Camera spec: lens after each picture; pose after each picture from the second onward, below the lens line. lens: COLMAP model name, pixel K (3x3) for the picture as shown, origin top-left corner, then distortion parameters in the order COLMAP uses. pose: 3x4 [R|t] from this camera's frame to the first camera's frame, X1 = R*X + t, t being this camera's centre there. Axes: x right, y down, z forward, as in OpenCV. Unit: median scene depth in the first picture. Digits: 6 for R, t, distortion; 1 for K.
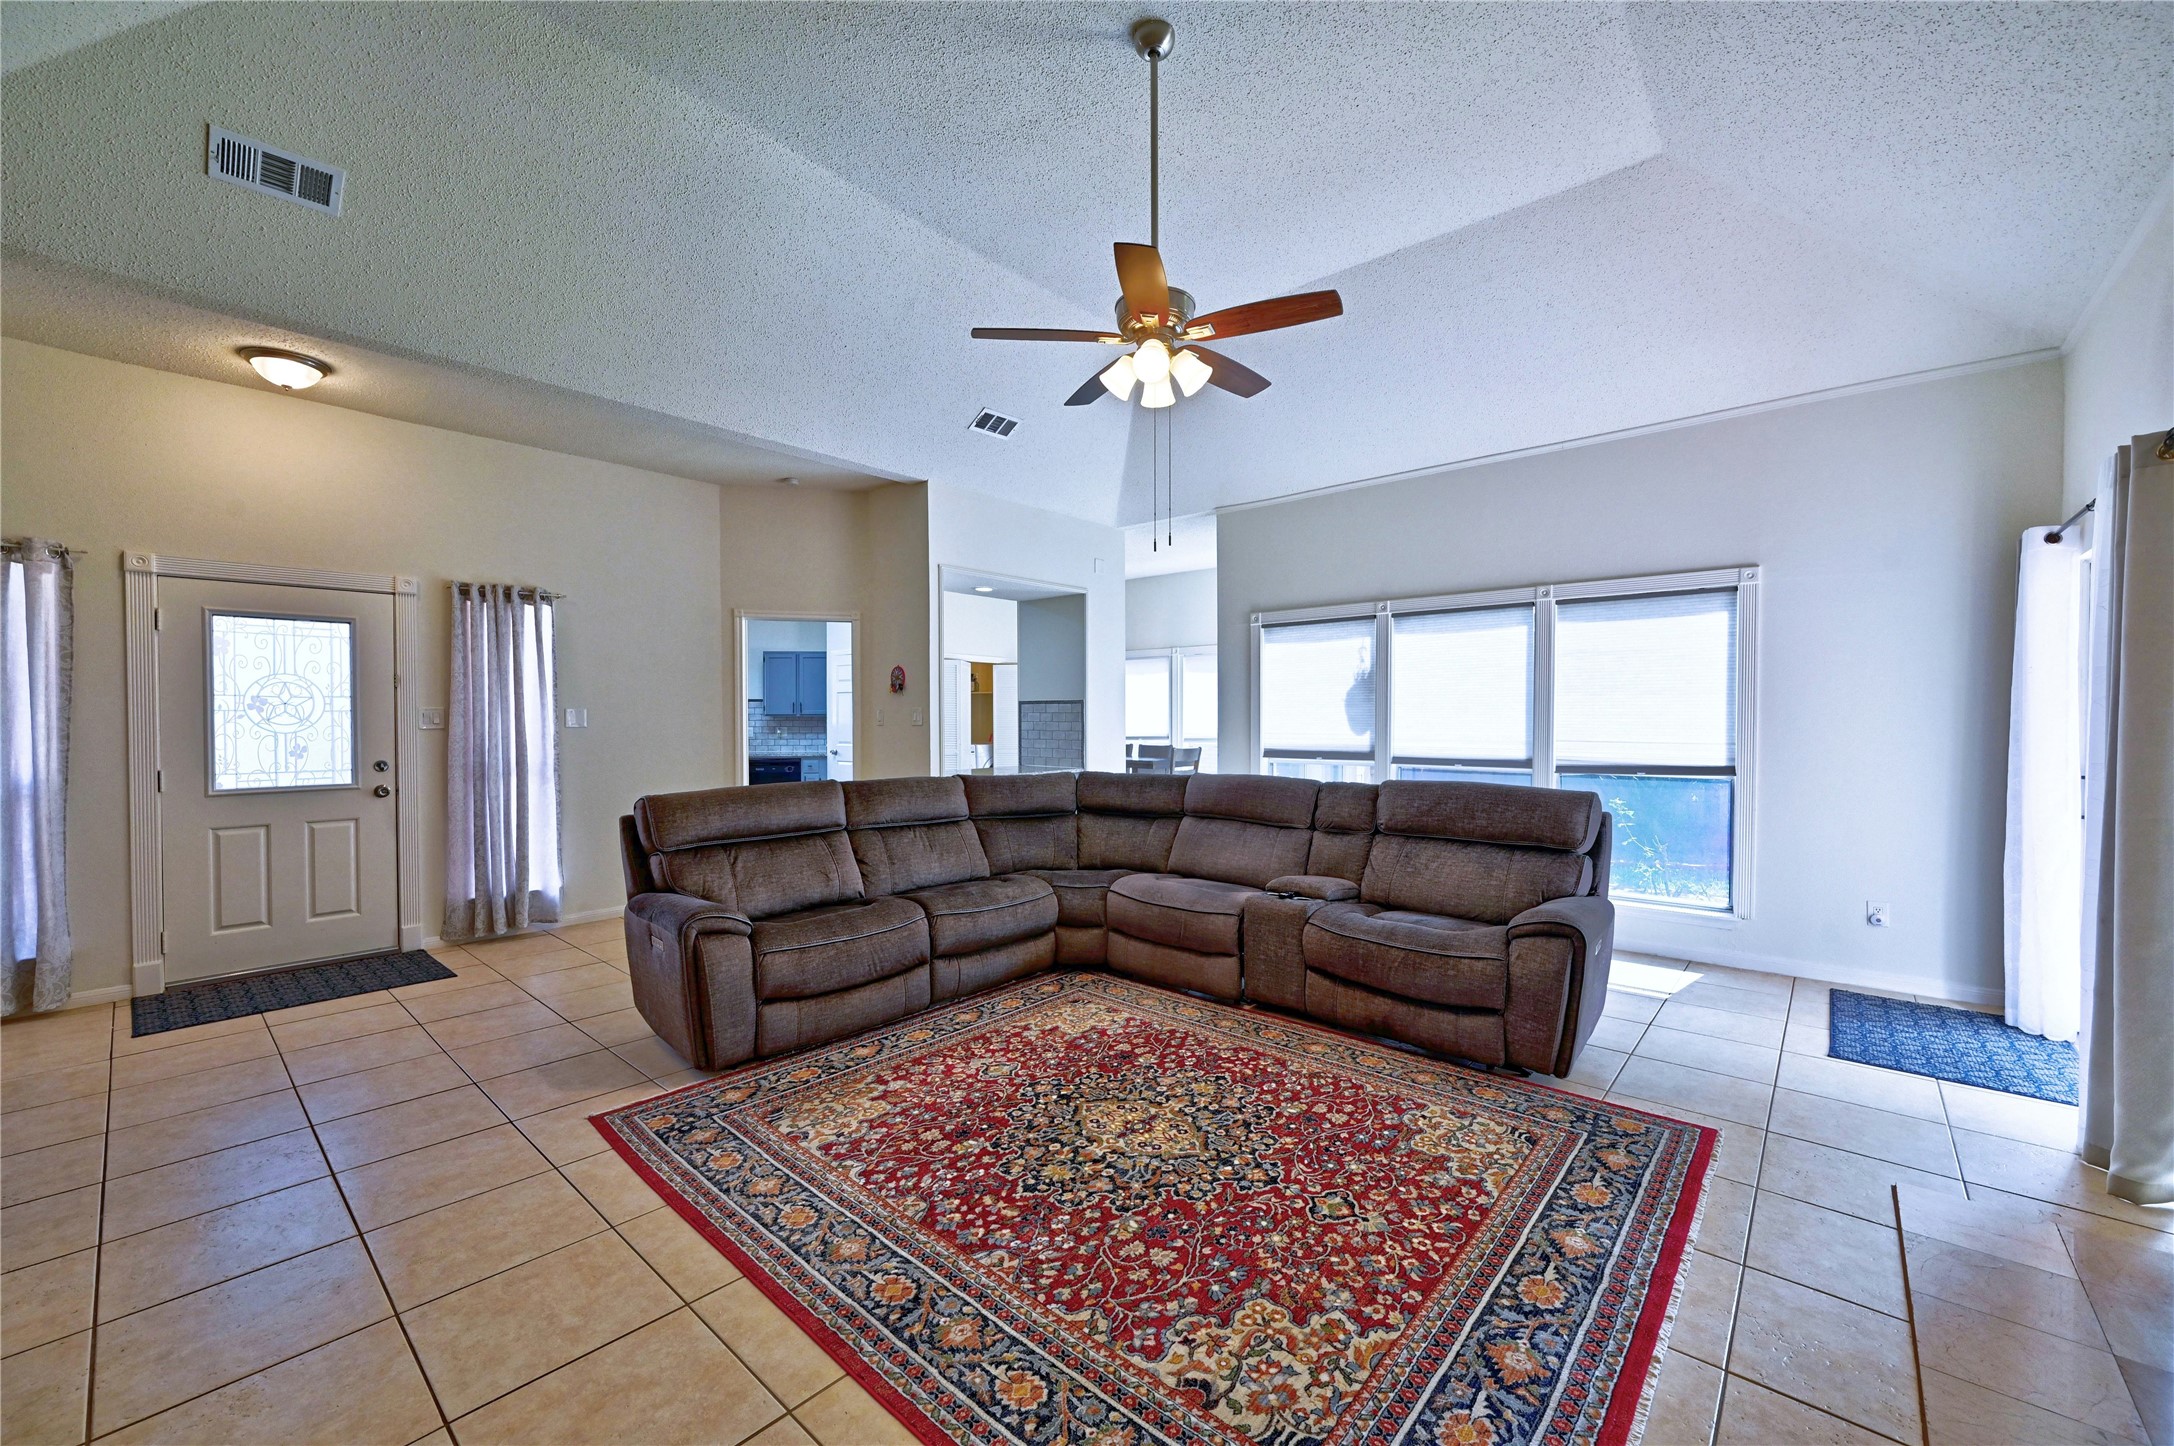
lens RADIAL K [[852.3, 0, 1084.7], [0, 852.3, 724.8], [0, 0, 1]] dist [-0.001565, 0.000101]
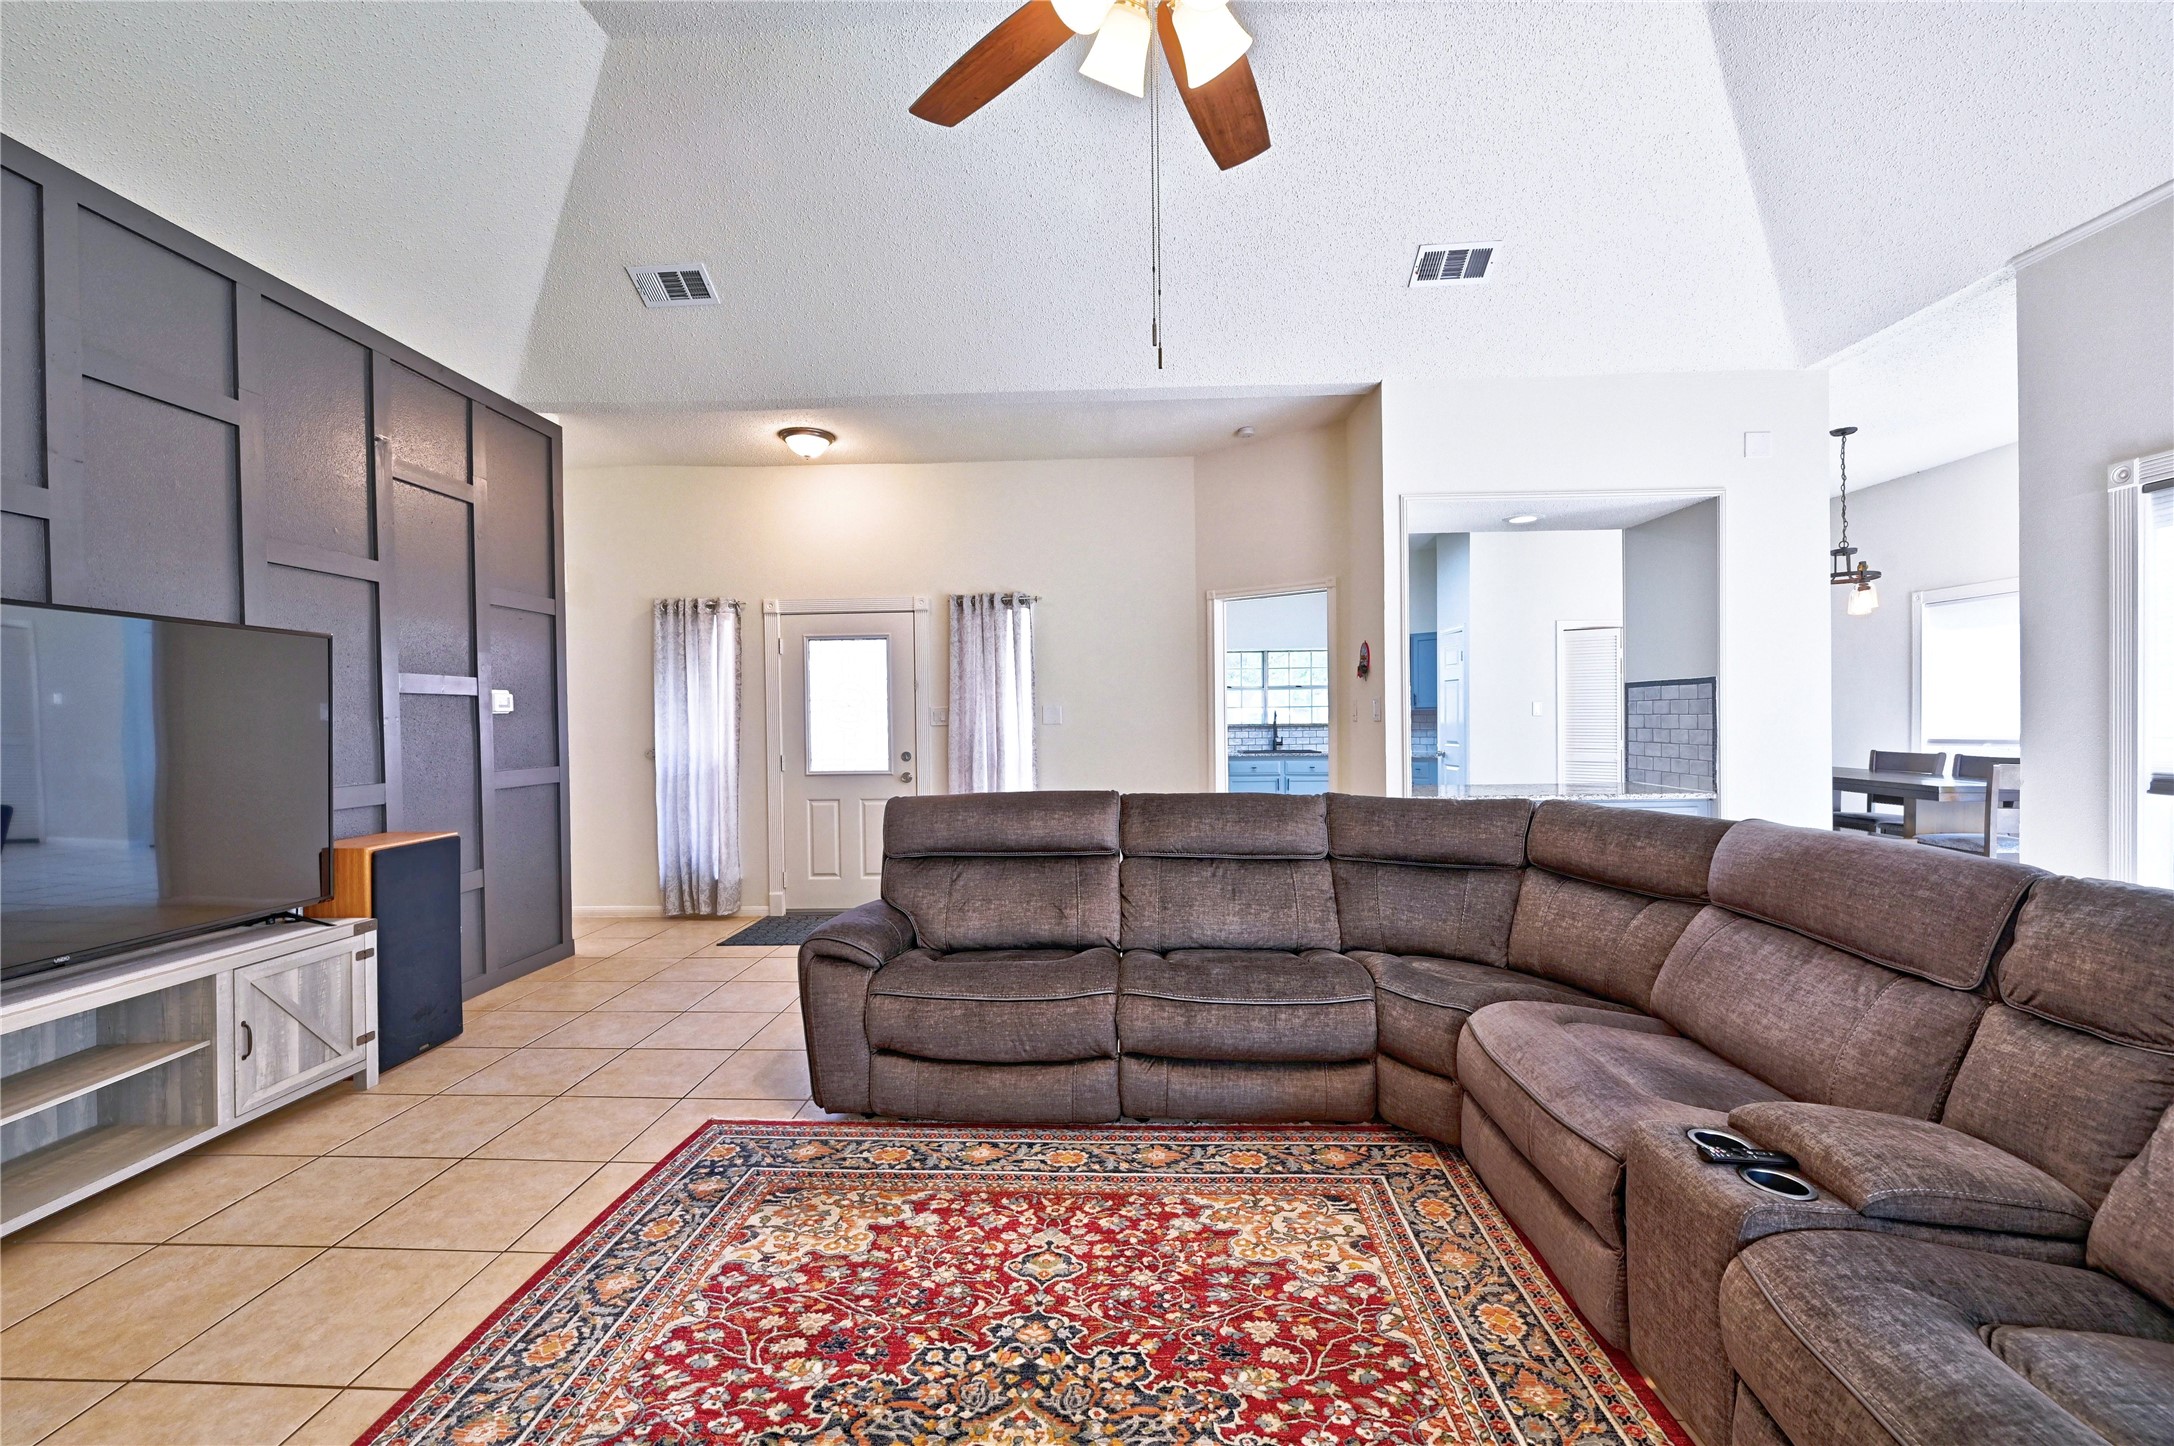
lens RADIAL K [[878.8, 0, 1083.5], [0, 878.8, 721.3], [0, 0, 1]] dist [-0.002825, 0.000368]
pose [[0.632801, -0.002593, -0.774310, 0.361162], [0.003845, 0.999993, -0.000207, 0.000650], [0.774305, -0.002846, 0.632806, 0.519295]]
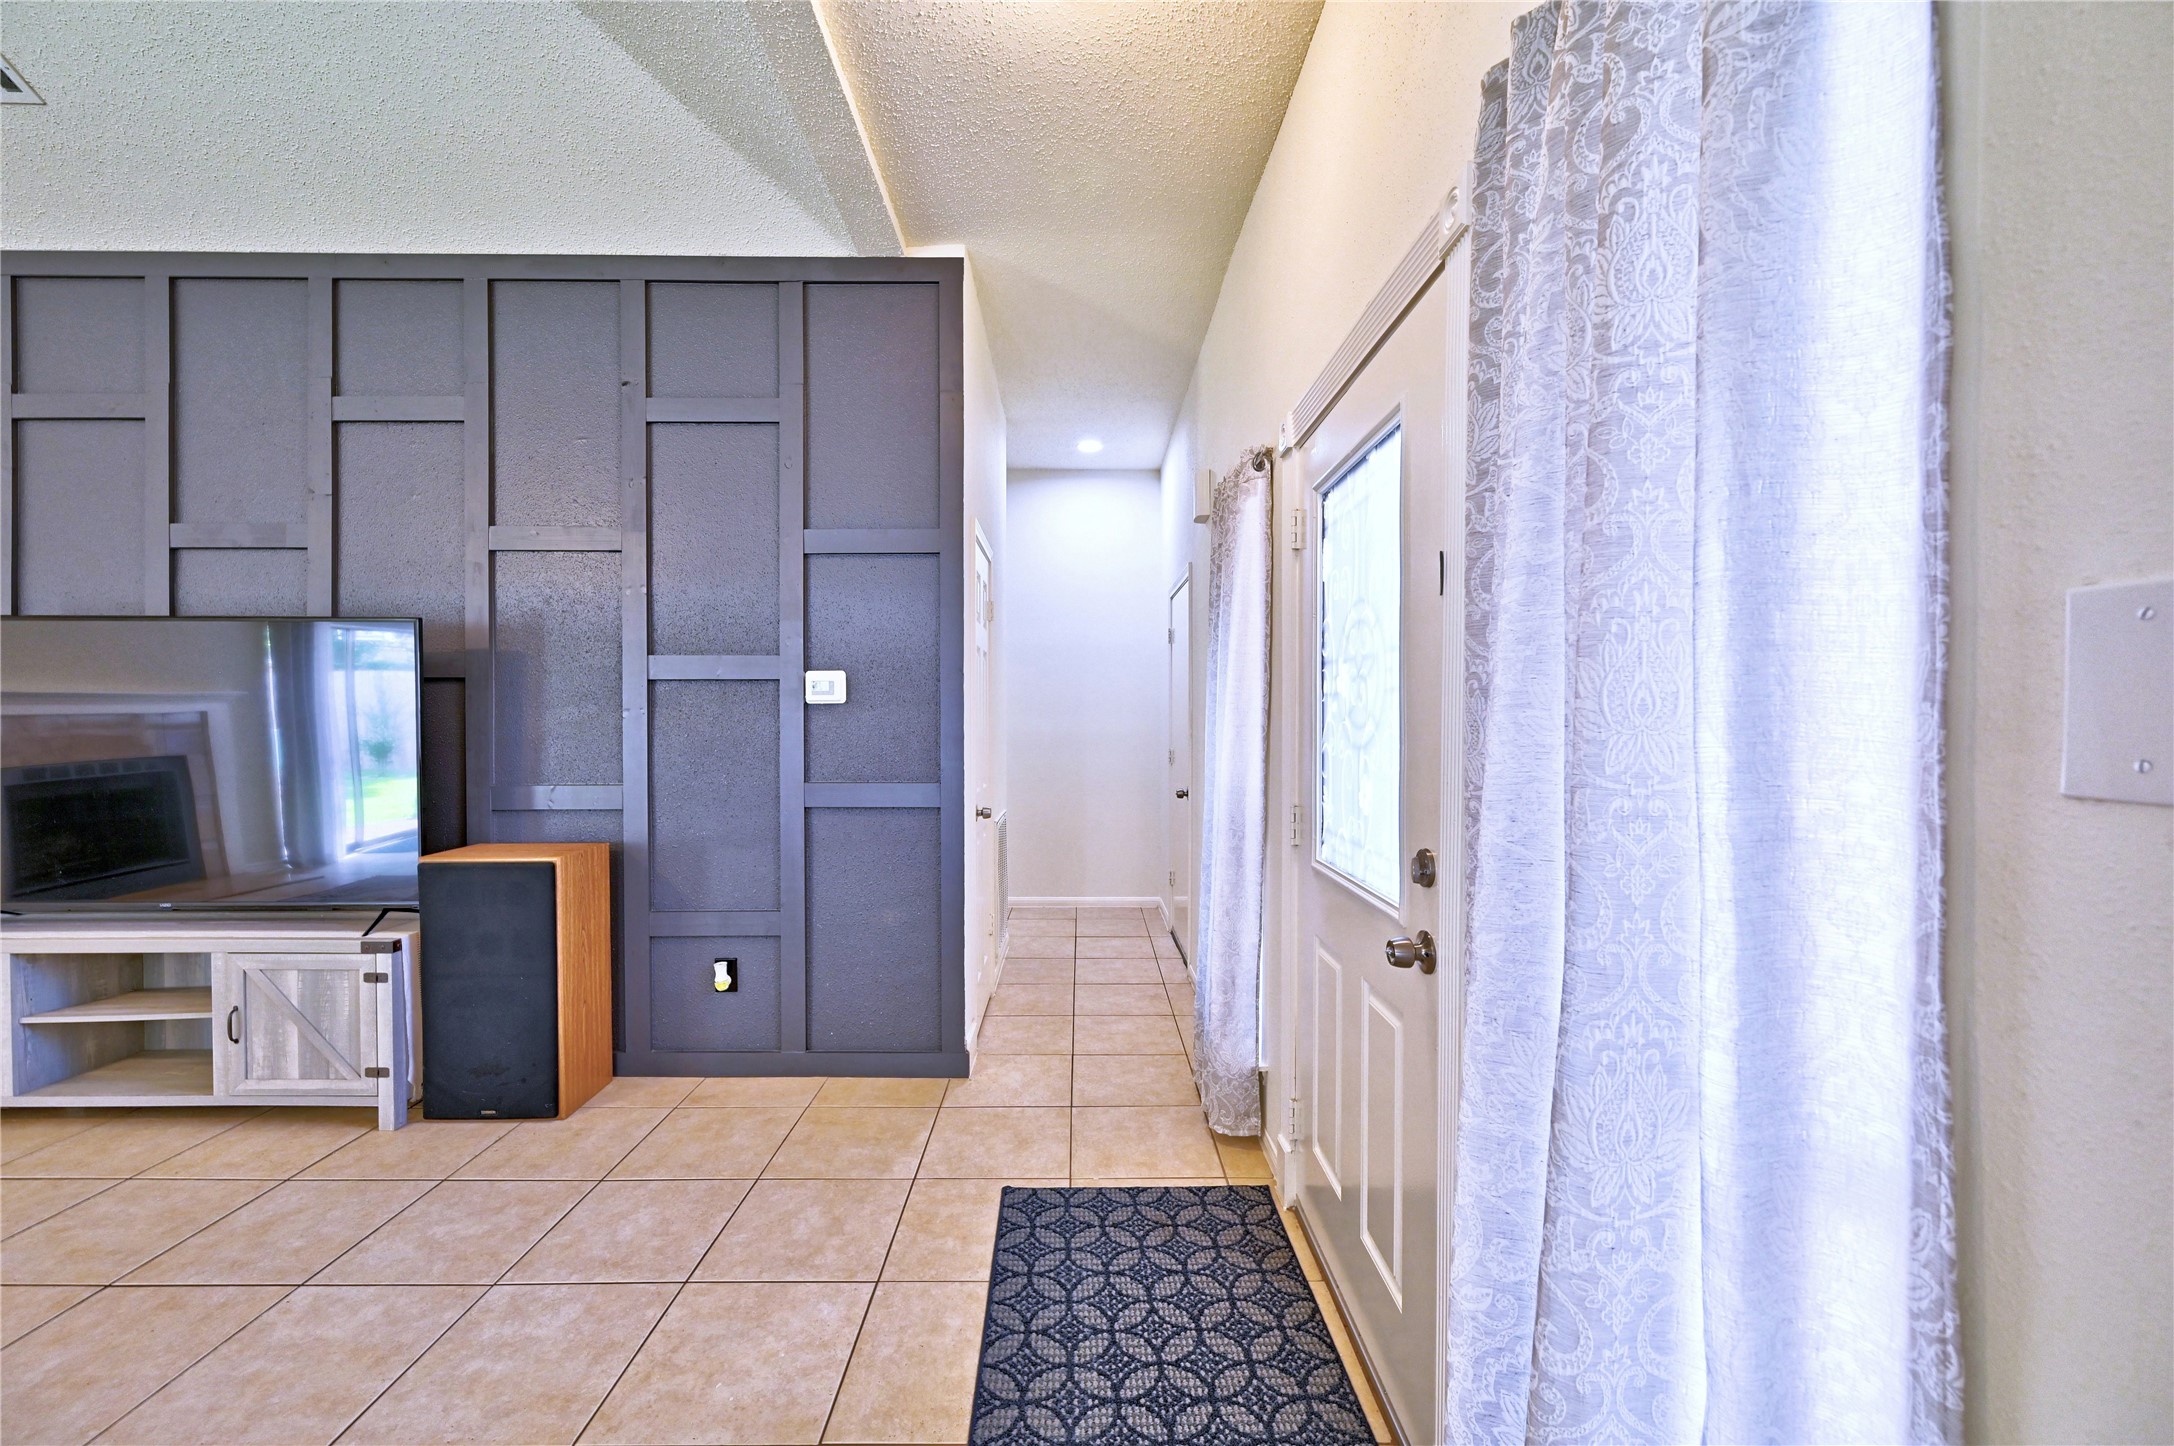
lens RADIAL K [[852.3, 0, 1084.7], [0, 852.3, 724.8], [0, 0, 1]] dist [-0.001565, 0.000101]
pose [[-0.740346, 0.007467, -0.672184, -0.674586], [-0.004811, 0.999854, 0.016406, -0.007064], [0.672209, 0.015380, -0.740202, 1.437813]]
